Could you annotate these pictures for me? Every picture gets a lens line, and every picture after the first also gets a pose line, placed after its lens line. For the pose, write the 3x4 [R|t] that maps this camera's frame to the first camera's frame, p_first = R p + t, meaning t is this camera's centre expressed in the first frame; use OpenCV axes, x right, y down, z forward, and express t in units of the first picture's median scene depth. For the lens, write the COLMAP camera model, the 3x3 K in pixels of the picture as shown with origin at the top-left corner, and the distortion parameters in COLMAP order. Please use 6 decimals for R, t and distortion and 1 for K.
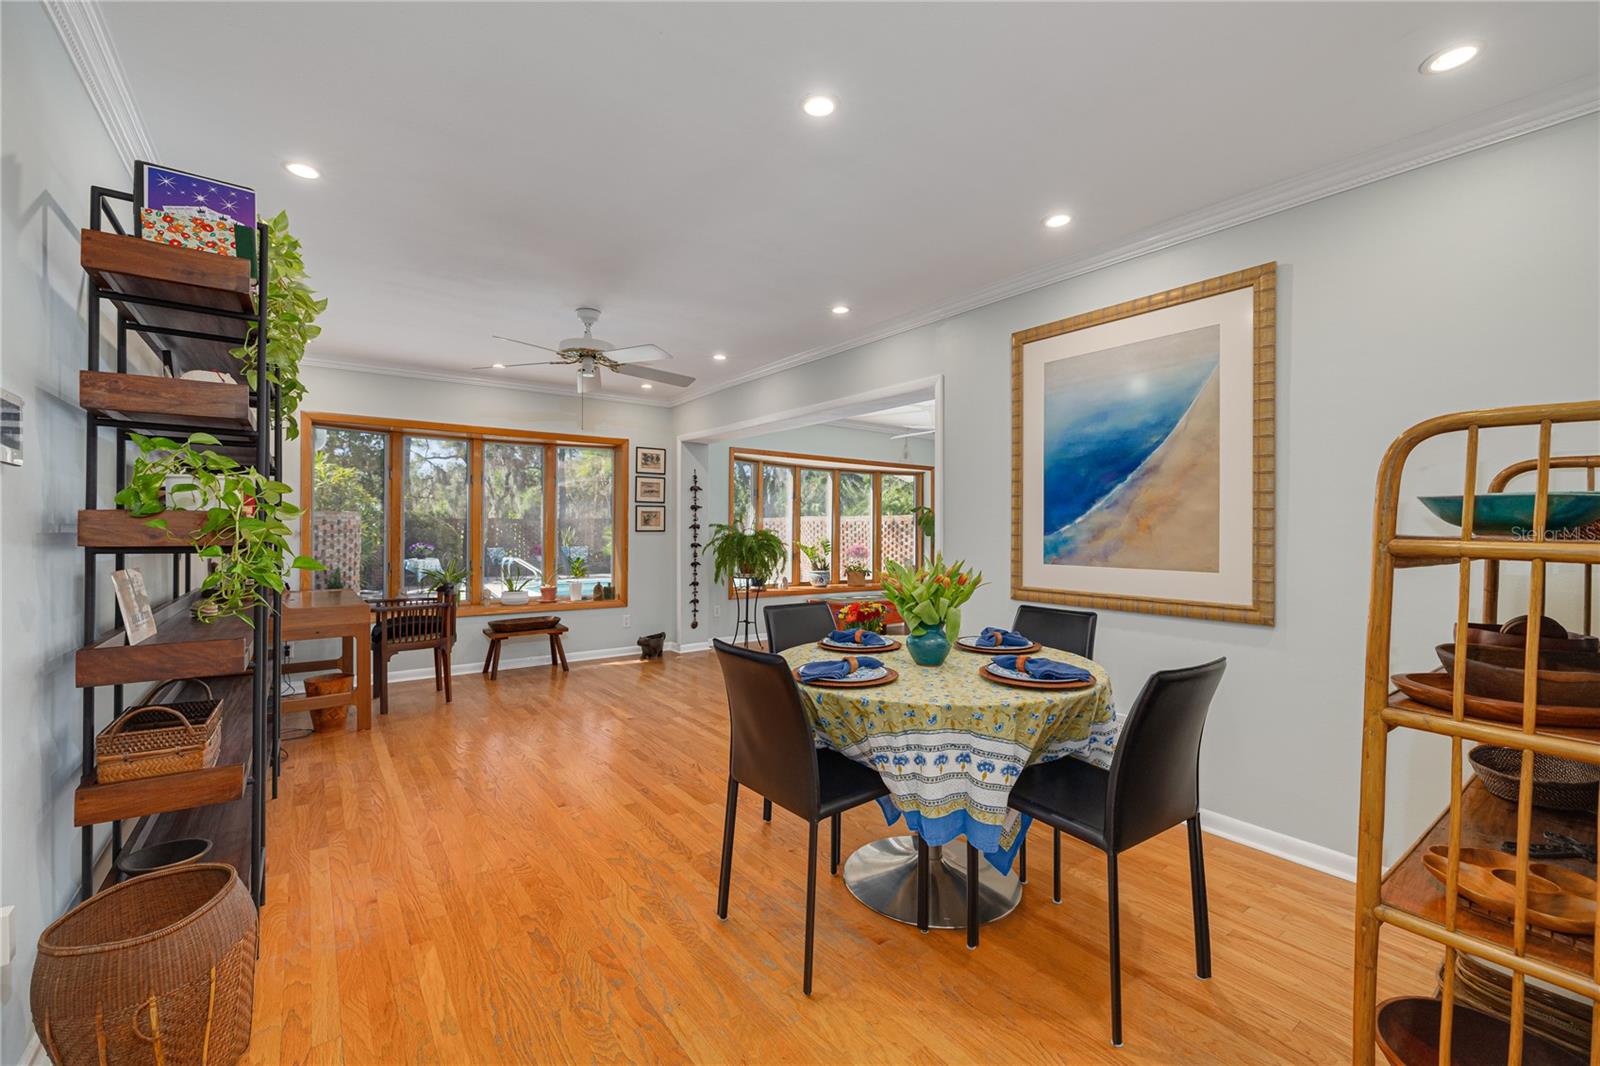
lens RADIAL K [[666.2, 0, 801.7], [0, 666.2, 537.9], [0, 0, 1]] dist [-0.002307, 0.000521]
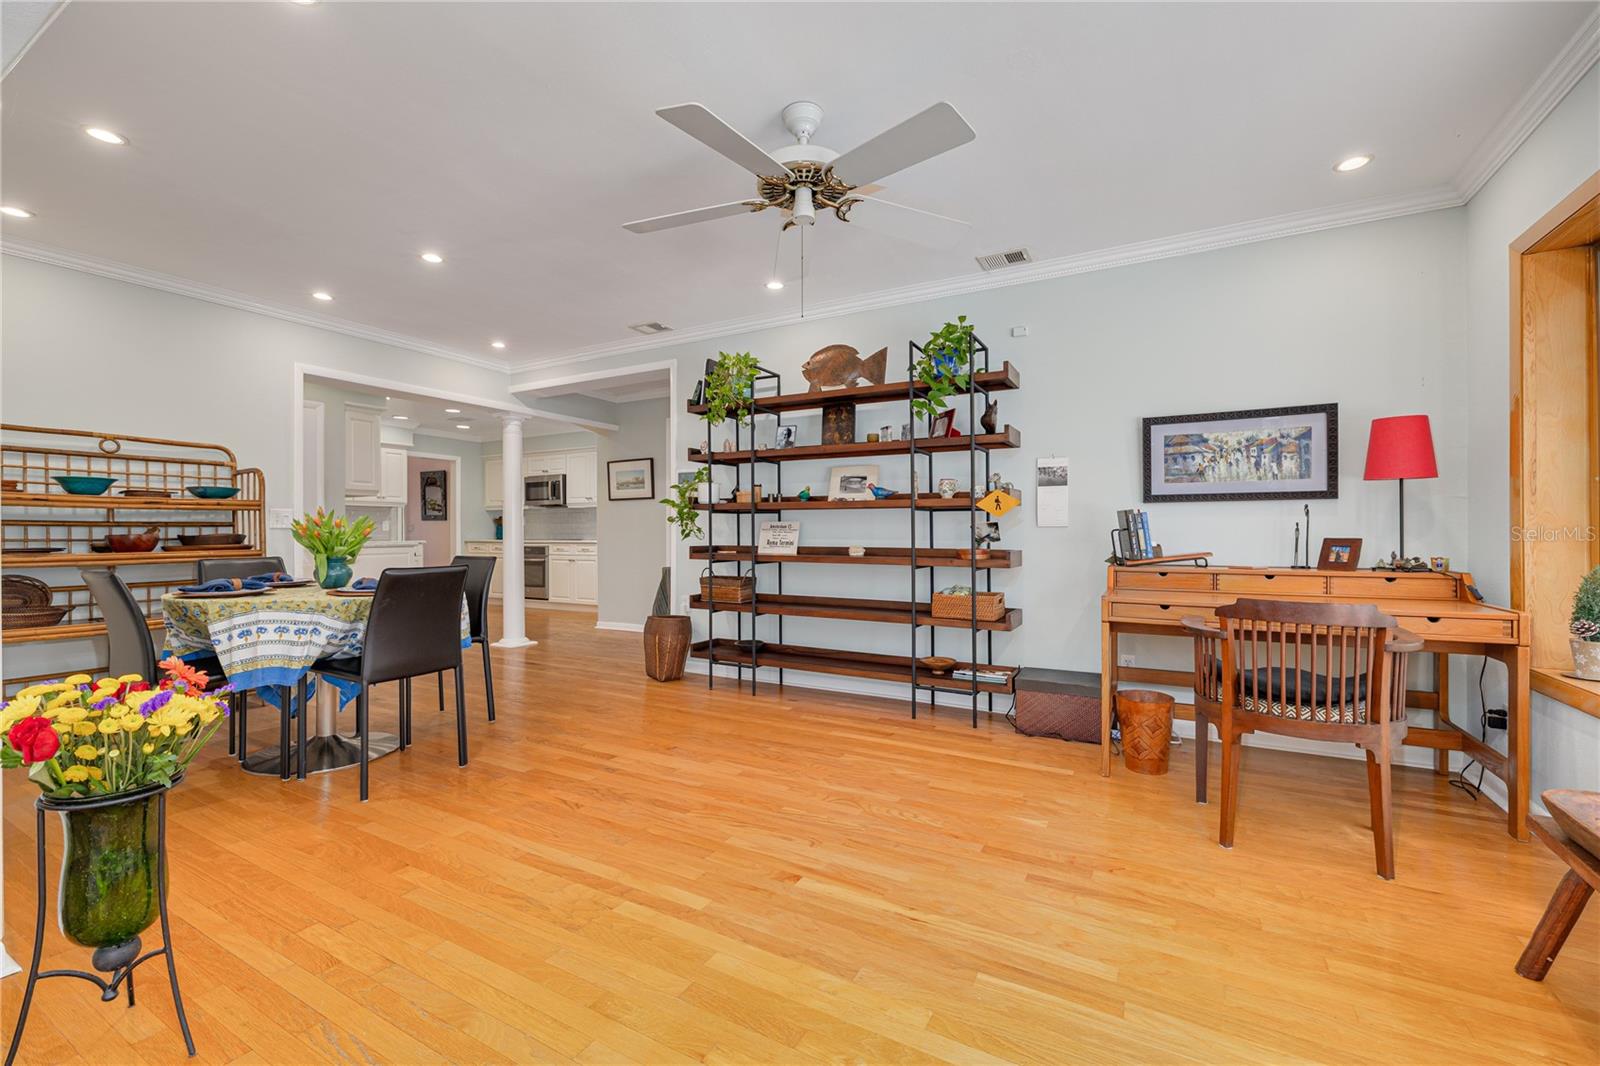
lens RADIAL K [[666.2, 0, 794.5], [0, 666.2, 532.5], [0, 0, 1]] dist [-0.002307, 0.000521]
pose [[-0.915851, -0.003849, -0.401499, -0.093088], [-0.008815, 0.999906, 0.010521, 0.036118], [0.401421, 0.013175, -0.915799, 1.902662]]
